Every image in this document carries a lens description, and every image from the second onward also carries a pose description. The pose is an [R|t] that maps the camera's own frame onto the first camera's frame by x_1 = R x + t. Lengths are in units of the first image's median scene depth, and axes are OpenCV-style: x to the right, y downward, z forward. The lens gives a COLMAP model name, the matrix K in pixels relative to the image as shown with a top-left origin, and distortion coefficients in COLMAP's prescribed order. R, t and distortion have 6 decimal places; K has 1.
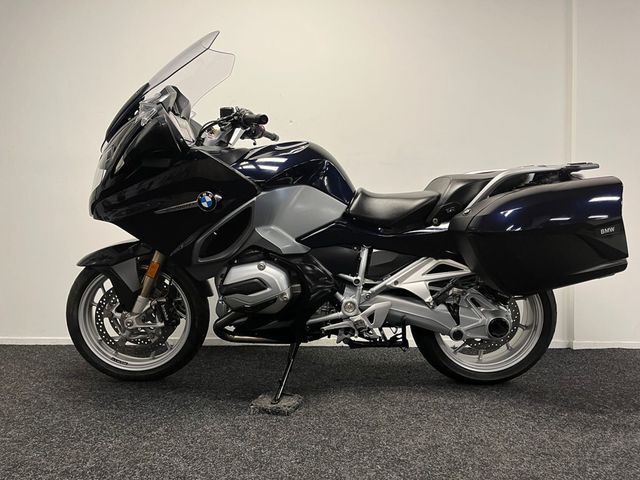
lens RADIAL K [[473.2, 0, 317.6], [0, 473.2, 237.1], [0, 0, 1]] dist [0.010661, -0.002249]
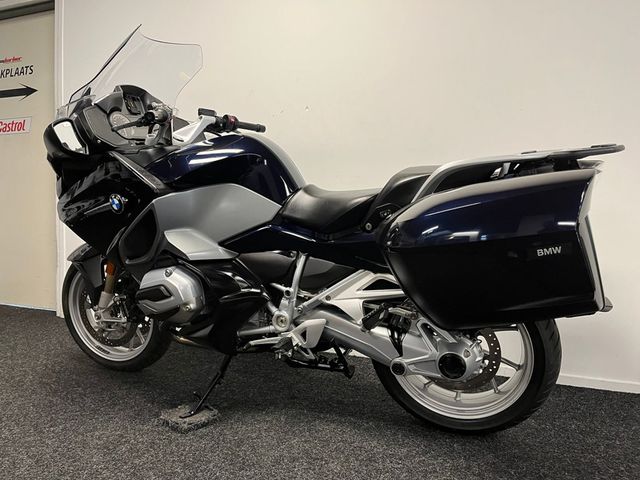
lens RADIAL K [[473.2, 0, 317.6], [0, 473.2, 237.1], [0, 0, 1]] dist [0.010661, -0.002249]
pose [[0.928957, 0.026982, -0.369202, 0.452407], [-0.011623, 0.998974, 0.043763, -0.047996], [0.370004, -0.036363, 0.928318, 0.212718]]
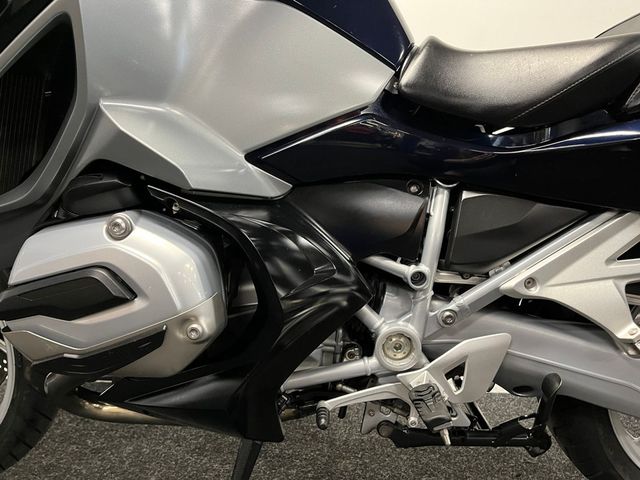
lens RADIAL K [[487.1, 0, 321.2], [0, 487.1, 245.4], [0, 0, 1]] dist [0.018946, -0.004035]
pose [[0.999203, 0.009081, -0.038862, 0.022002], [-0.007363, 0.998998, 0.044148, 0.052375], [0.039224, -0.043826, 0.998269, 0.618592]]
